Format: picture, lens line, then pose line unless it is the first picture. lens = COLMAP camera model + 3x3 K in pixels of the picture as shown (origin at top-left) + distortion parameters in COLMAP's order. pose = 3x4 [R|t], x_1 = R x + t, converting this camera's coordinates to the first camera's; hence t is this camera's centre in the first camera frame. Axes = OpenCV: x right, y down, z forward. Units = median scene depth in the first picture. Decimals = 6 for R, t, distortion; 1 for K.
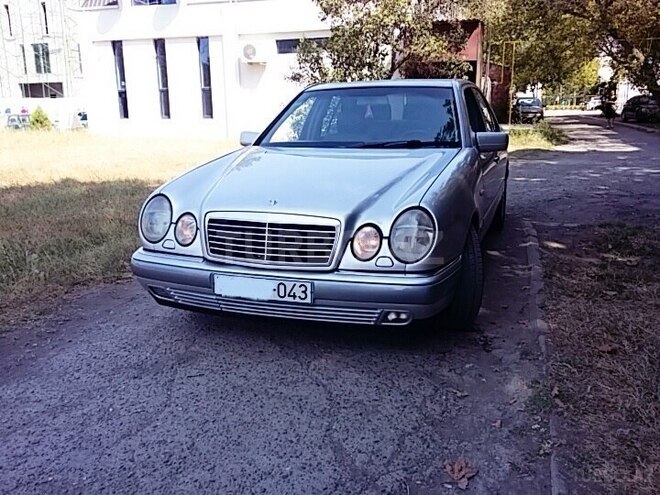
lens RADIAL K [[600.5, 0, 330.0], [0, 600.5, 247.5], [0, 0, 1]] dist [0.123068, -0.286219]
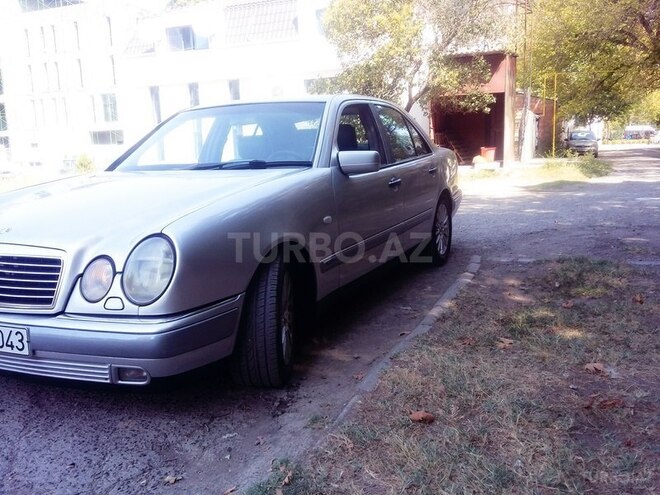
lens RADIAL K [[600.5, 0, 330.0], [0, 600.5, 247.5], [0, 0, 1]] dist [0.123068, -0.286219]
pose [[0.994930, -0.008059, -0.100245, 0.442976], [0.001565, 0.997904, -0.064692, 0.002151], [0.100557, 0.064207, 0.992857, 0.219467]]
